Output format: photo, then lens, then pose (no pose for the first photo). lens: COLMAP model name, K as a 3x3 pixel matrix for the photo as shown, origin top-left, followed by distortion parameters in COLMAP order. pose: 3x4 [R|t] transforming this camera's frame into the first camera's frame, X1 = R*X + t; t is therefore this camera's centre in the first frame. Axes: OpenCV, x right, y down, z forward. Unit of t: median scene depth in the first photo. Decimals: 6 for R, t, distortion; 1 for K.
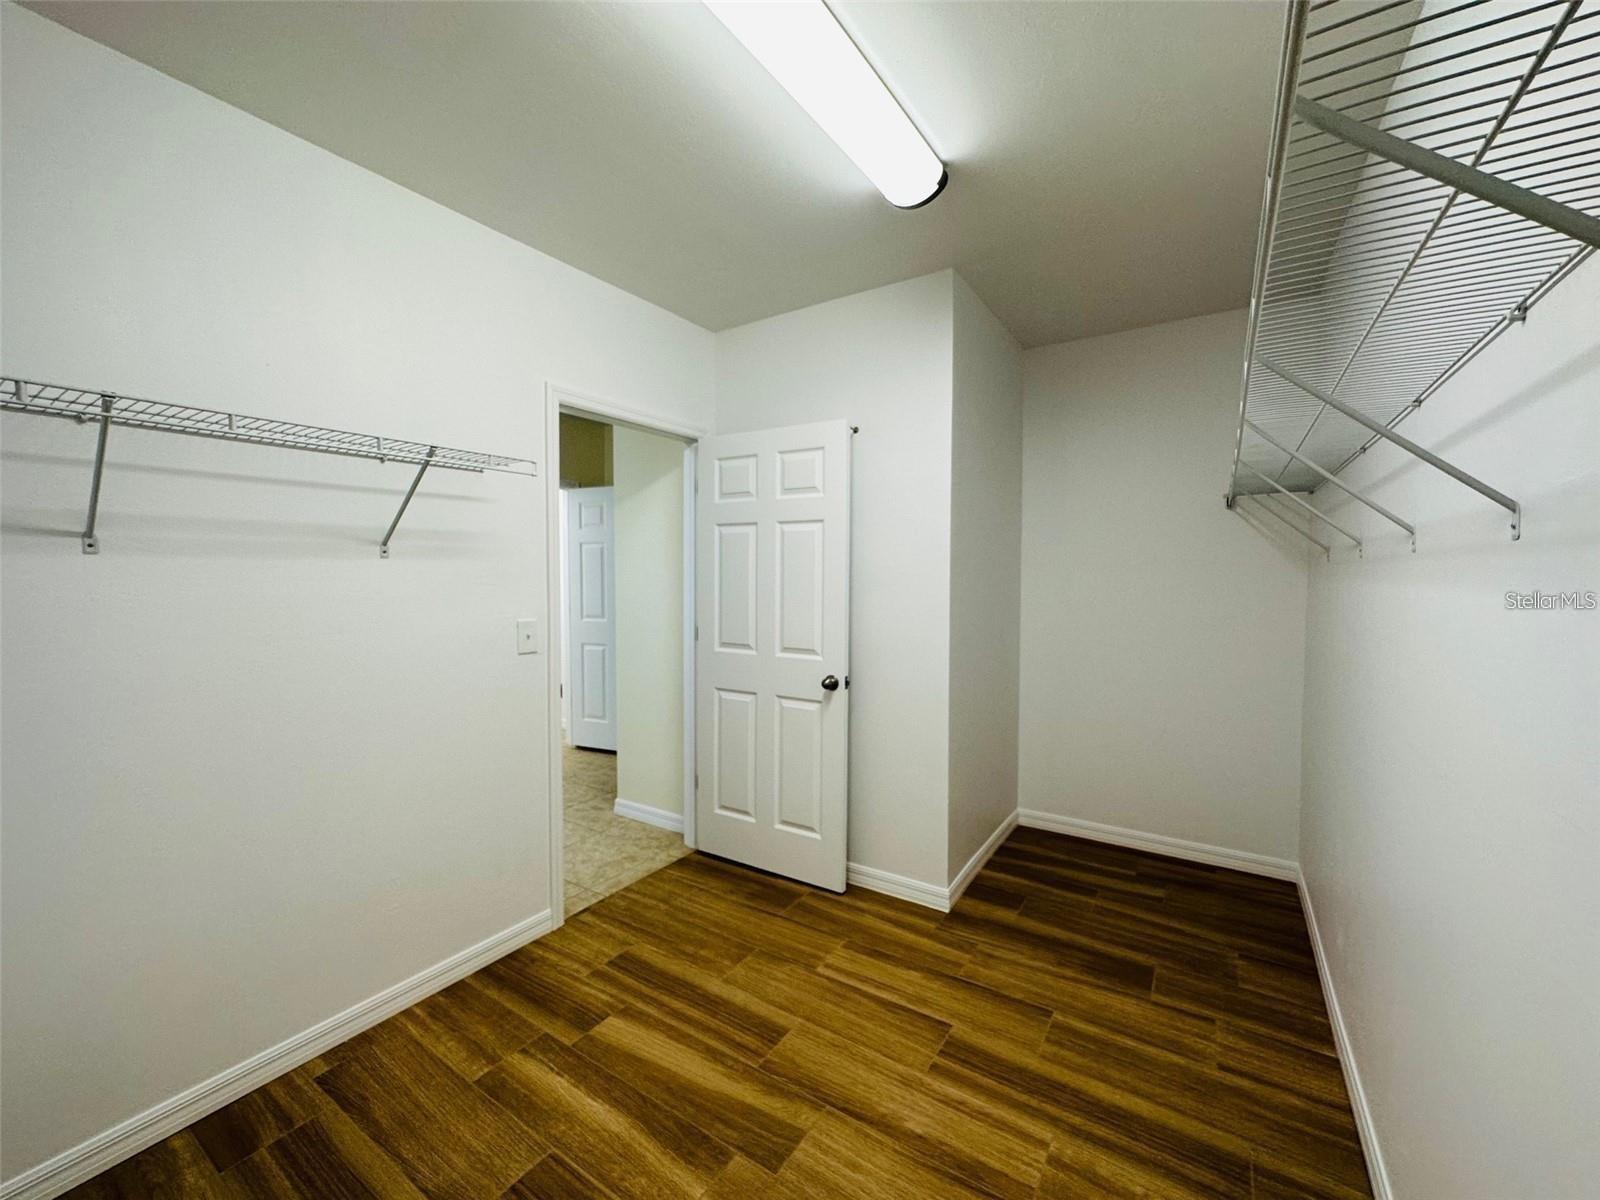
lens RADIAL K [[637.4, 0, 800.0], [0, 637.4, 600.0], [0, 0, 1]] dist [-0.002563, 0.000753]
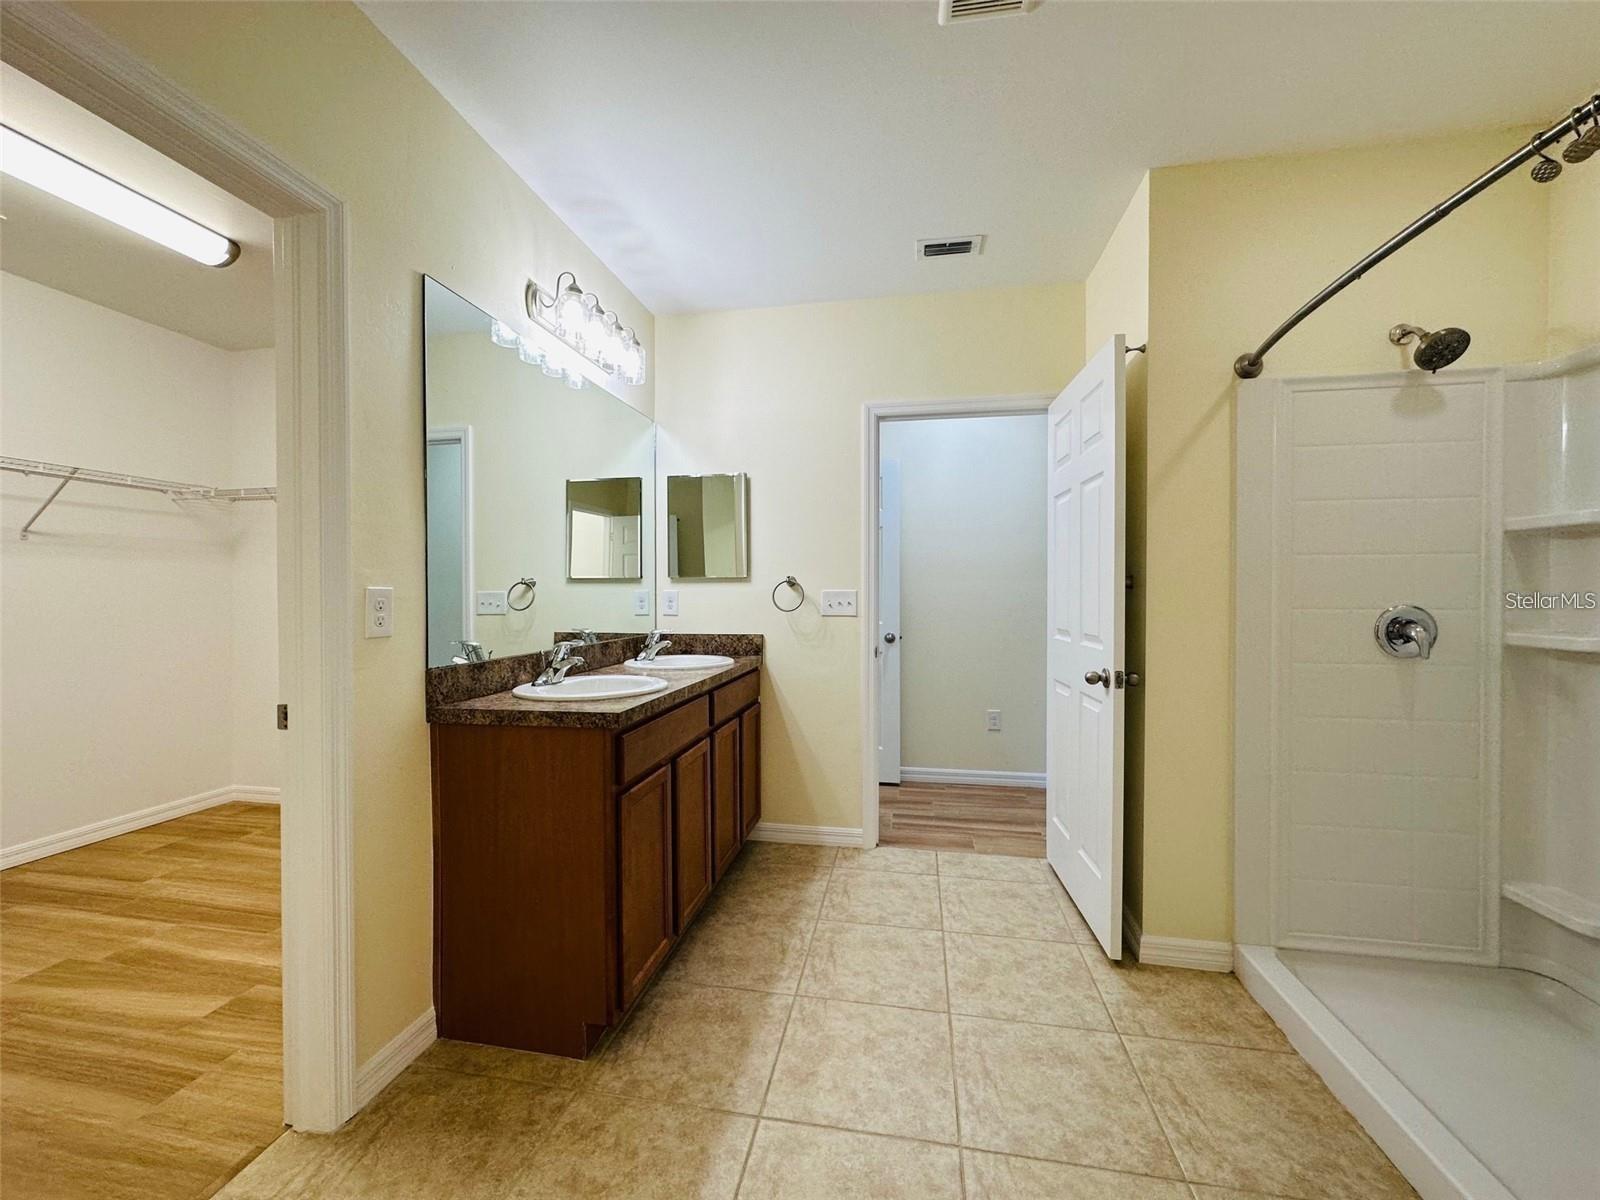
lens RADIAL K [[637.4, 0, 800.0], [0, 637.4, 600.0], [0, 0, 1]] dist [-0.002563, 0.000753]
pose [[-0.921102, -0.001587, -0.389318, -0.669803], [-0.022674, 0.998513, 0.049575, -0.000878], [0.388661, 0.054491, -0.919768, 1.963109]]
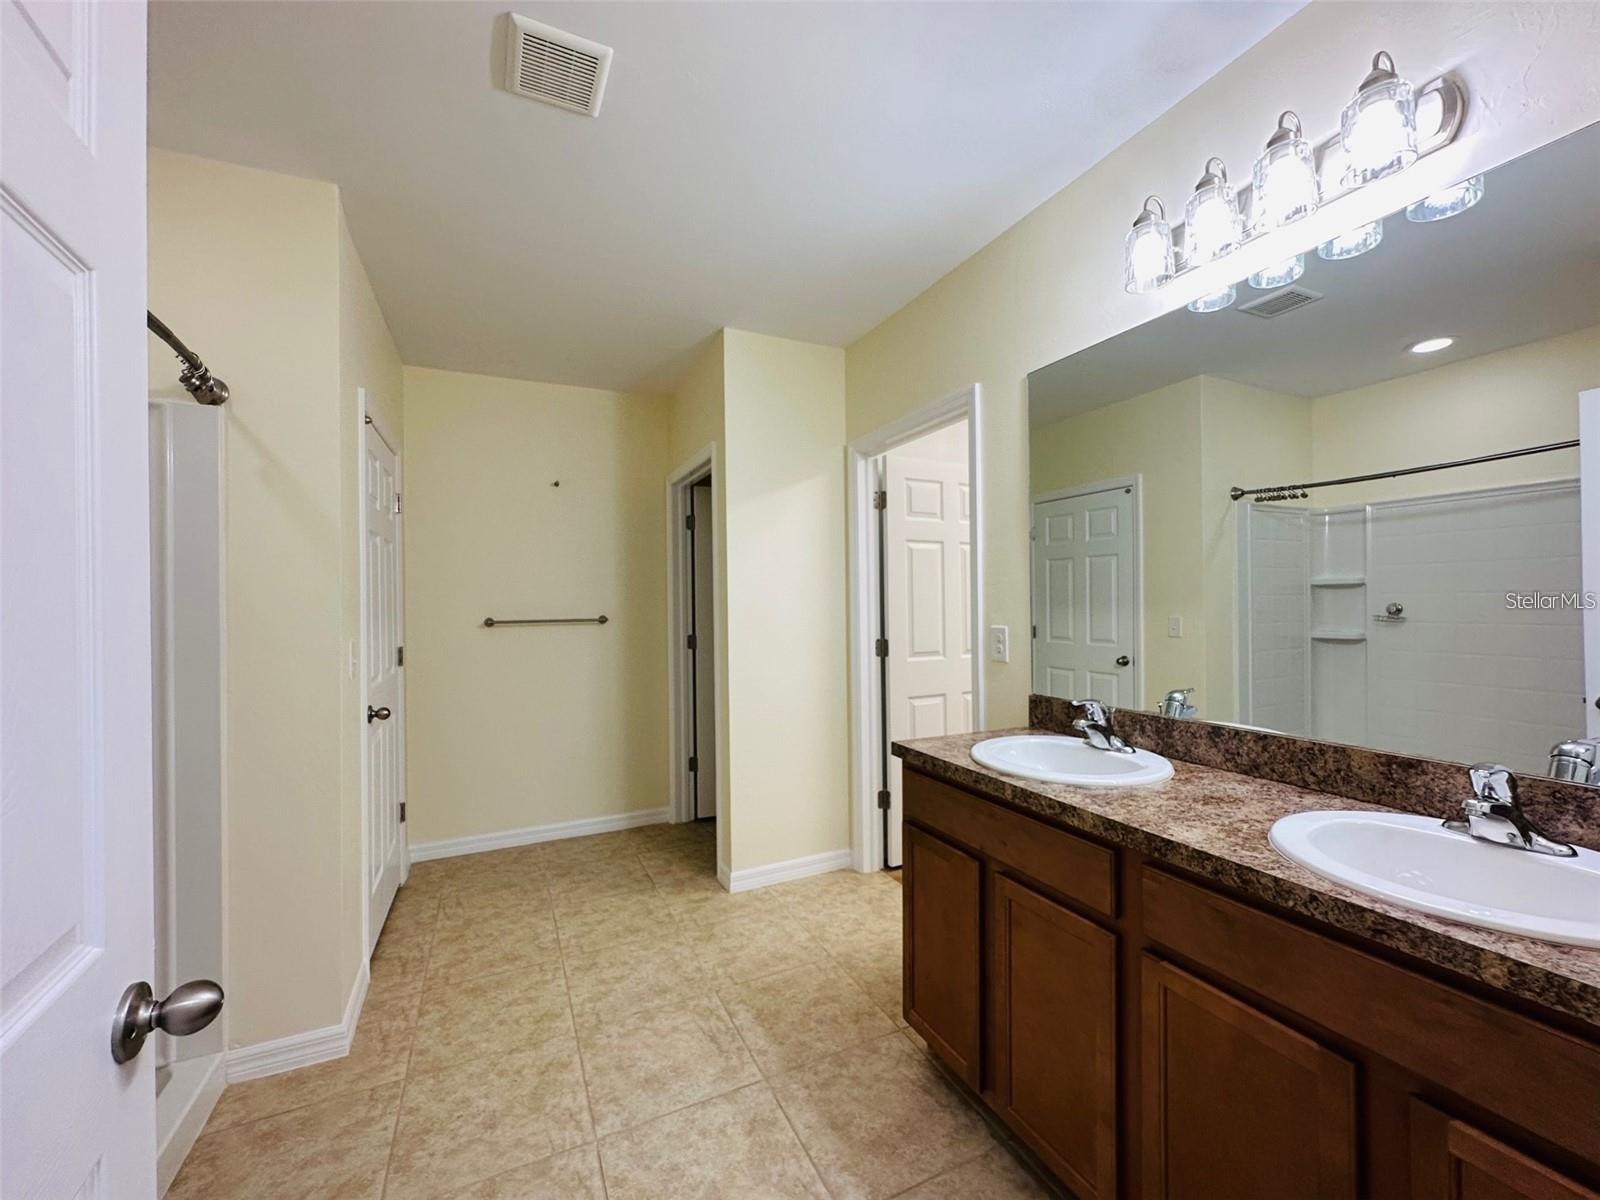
lens RADIAL K [[637.4, 0, 800.0], [0, 637.4, 600.0], [0, 0, 1]] dist [-0.002563, 0.000753]
pose [[0.525677, -0.002232, 0.850681, -1.561891], [0.047640, 0.998505, -0.026818, -0.000627], [-0.849349, 0.054624, 0.524997, 0.853656]]
